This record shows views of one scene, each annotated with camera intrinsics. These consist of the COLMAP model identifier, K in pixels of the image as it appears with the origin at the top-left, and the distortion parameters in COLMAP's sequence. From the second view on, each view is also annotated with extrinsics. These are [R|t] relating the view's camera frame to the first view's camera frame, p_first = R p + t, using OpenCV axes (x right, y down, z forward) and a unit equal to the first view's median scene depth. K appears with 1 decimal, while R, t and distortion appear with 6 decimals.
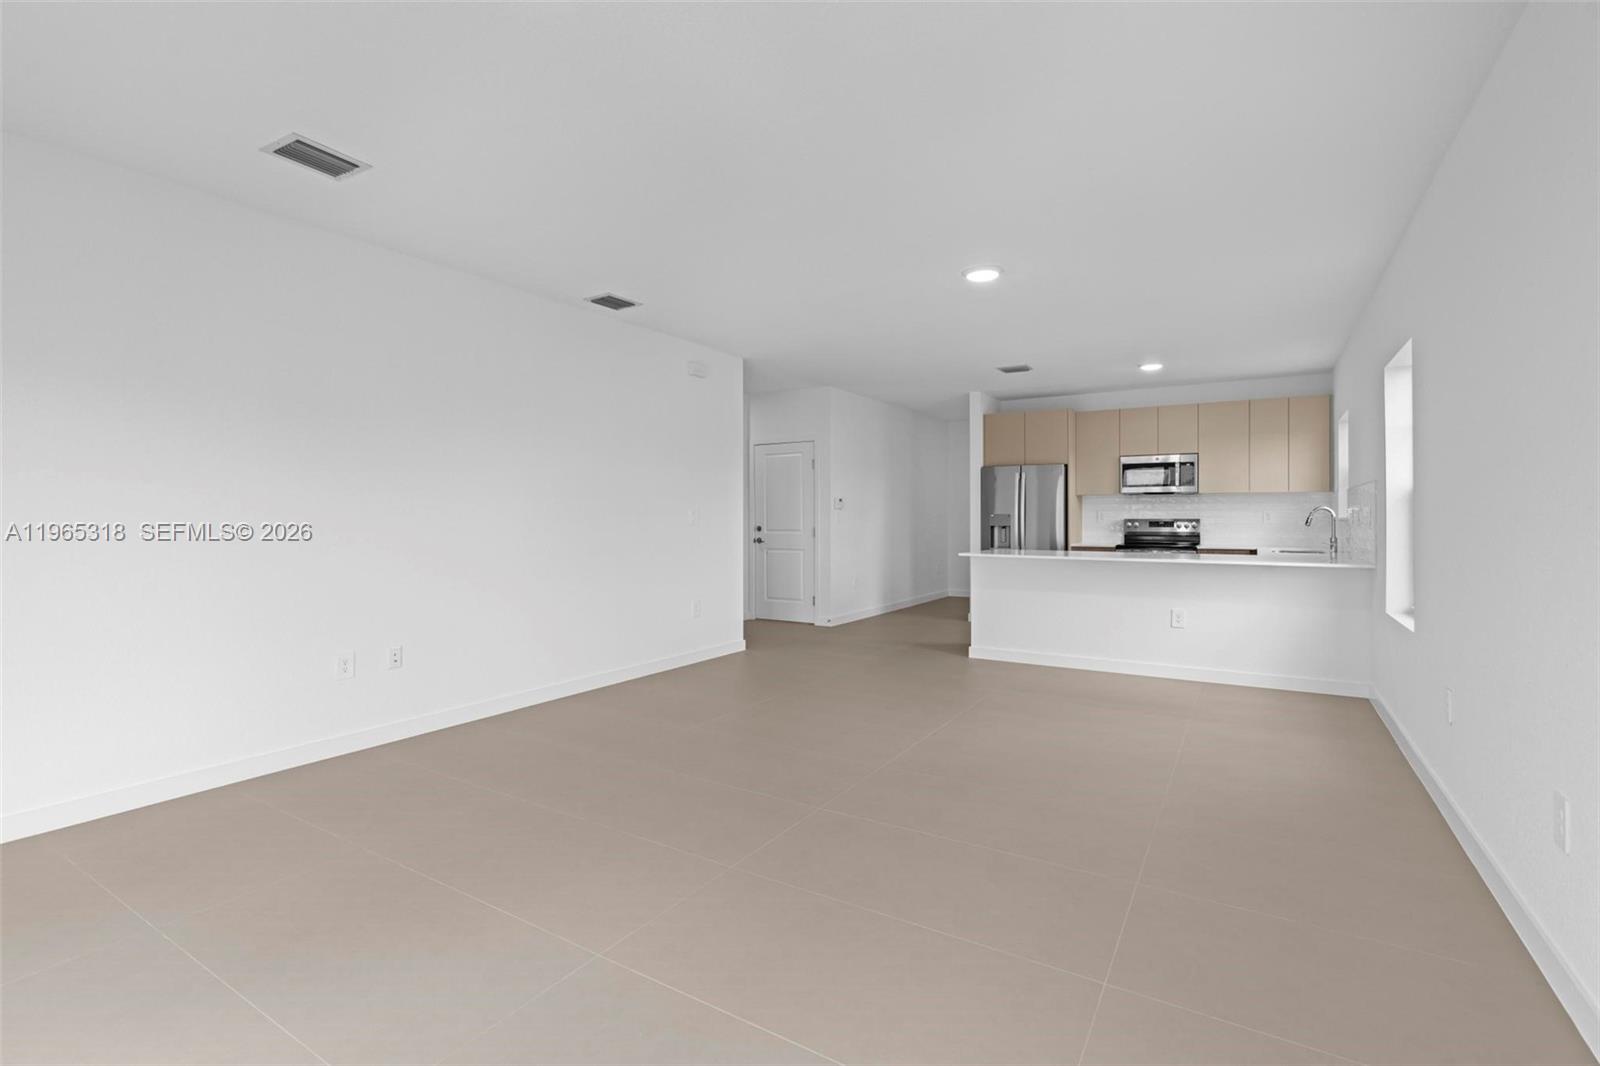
lens RADIAL K [[725.3, 0, 808.4], [0, 725.3, 525.0], [0, 0, 1]] dist [-0.000685, -0.000407]
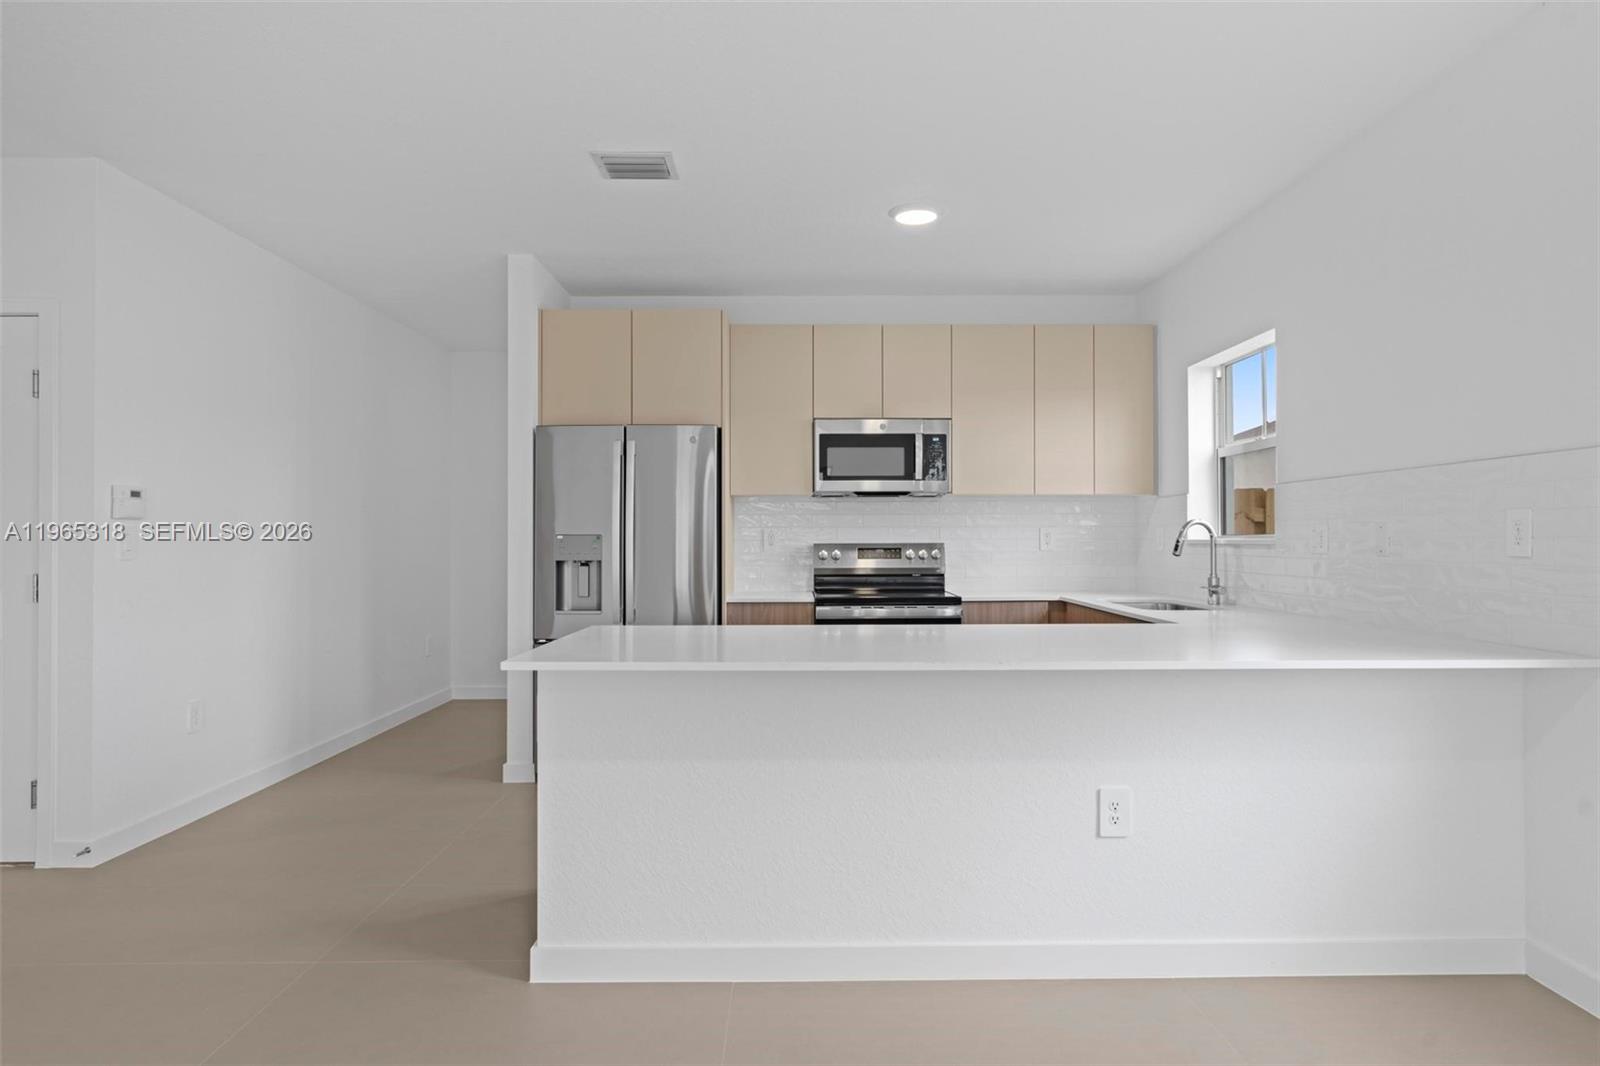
lens RADIAL K [[931.0, 0, 807.2], [0, 931.0, 525.2], [0, 0, 1]] dist [-0.004917, 0.005491]
pose [[0.846914, 0.006342, 0.531692, 0.082213], [0.008266, 0.999651, -0.025090, -0.005040], [-0.531666, 0.025644, 0.846566, 0.453267]]
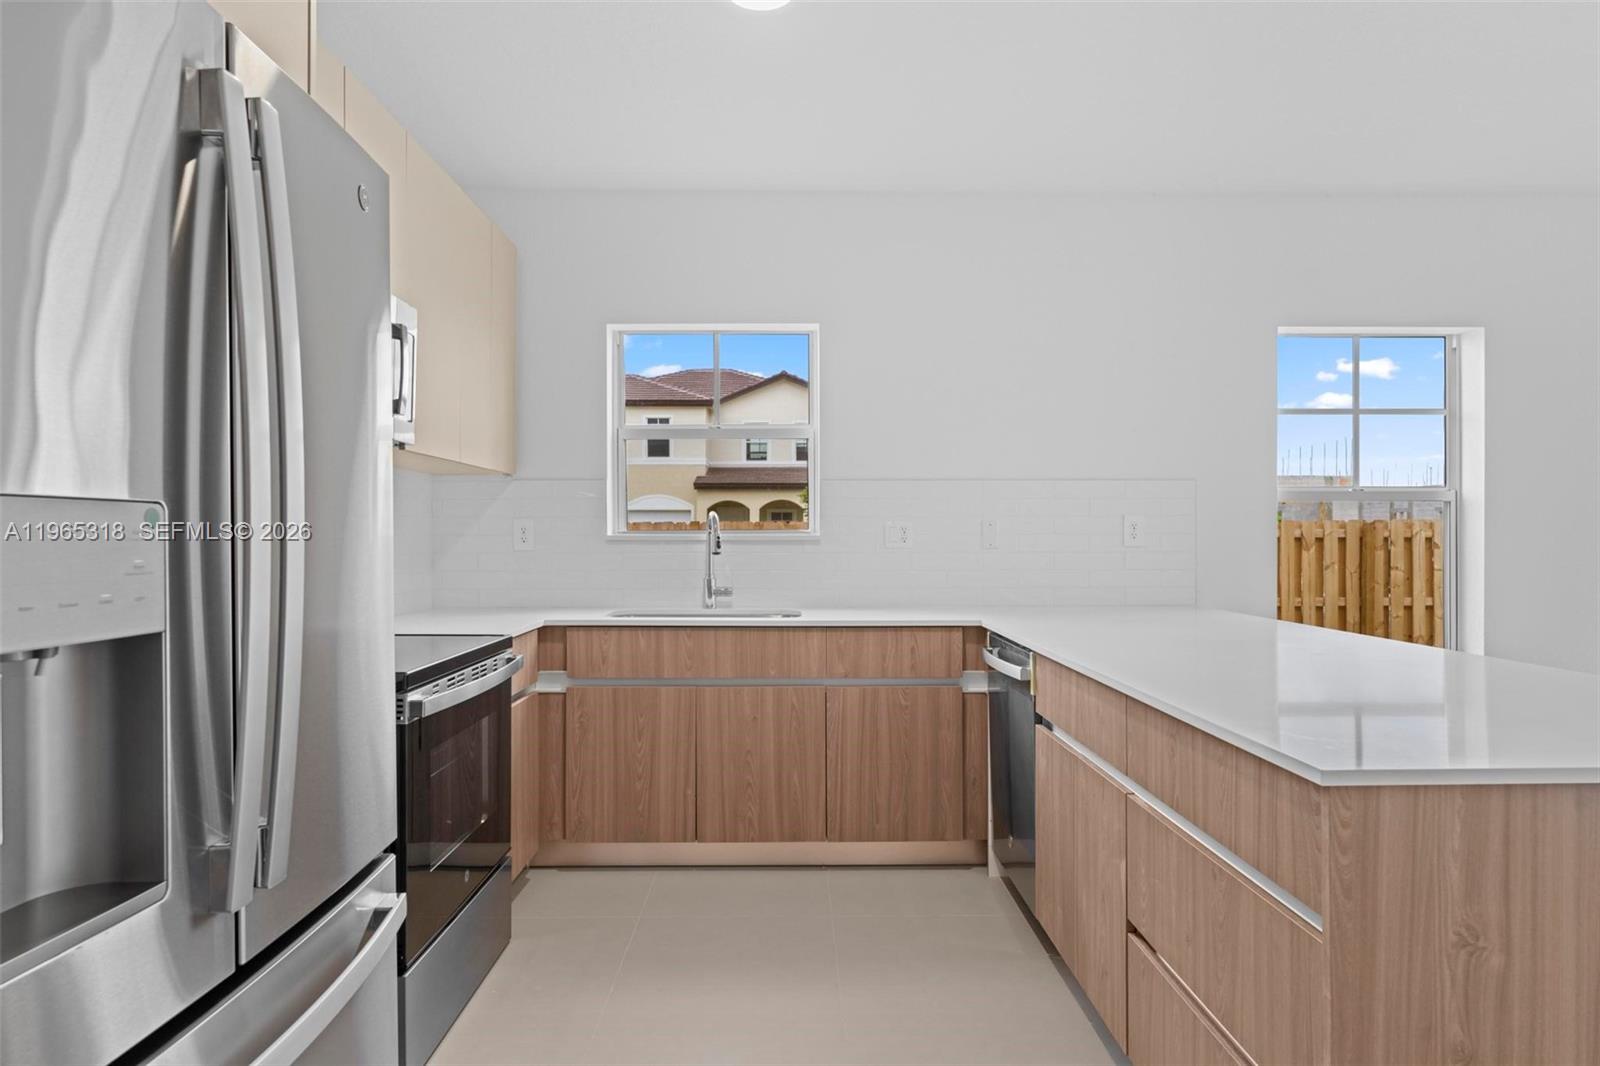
lens RADIAL K [[931.0, 0, 802.2], [0, 931.0, 533.6], [0, 0, 1]] dist [-0.004917, 0.005491]
pose [[-0.534068, 0.001518, 0.845440, 0.137595], [0.010193, 0.999937, 0.004644, -0.011075], [-0.845380, 0.011098, -0.534050, 0.996730]]
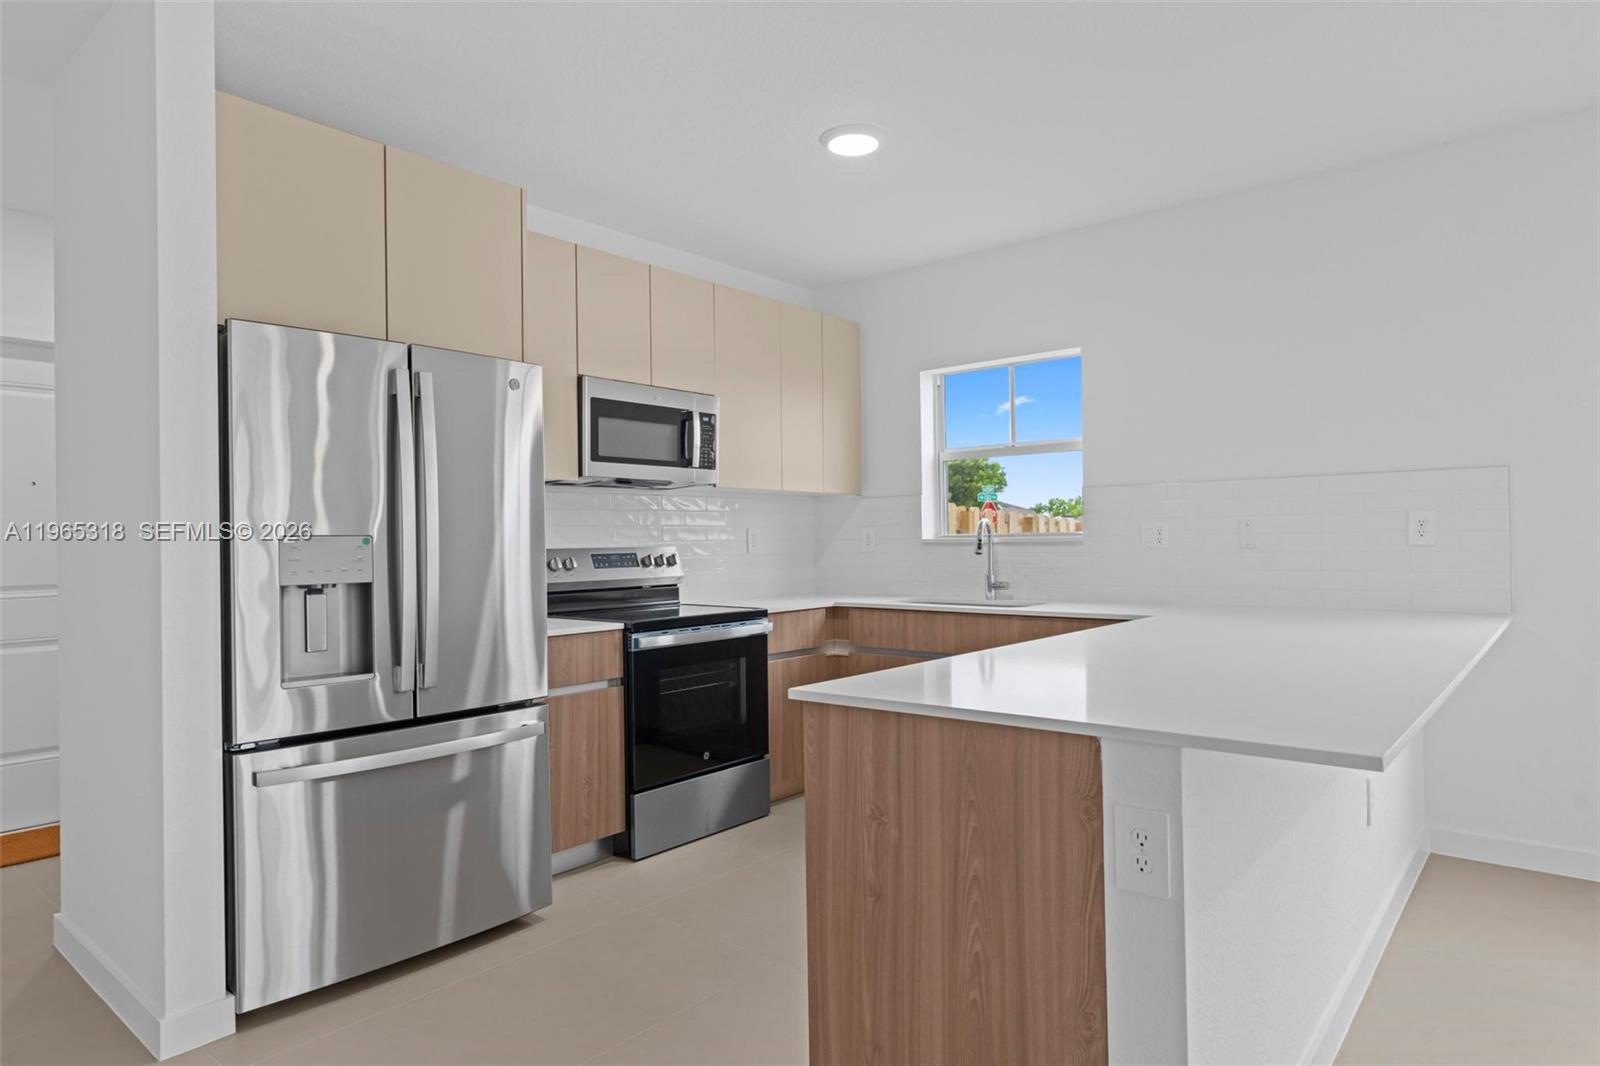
lens RADIAL K [[931.0, 0, 804.1], [0, 931.0, 544.7], [0, 0, 1]] dist [-0.004917, 0.005491]
pose [[0.151432, -0.005555, 0.988452, -0.011877], [0.024323, 0.999702, 0.001892, -0.008343], [-0.988168, 0.023756, 0.151522, 0.808775]]
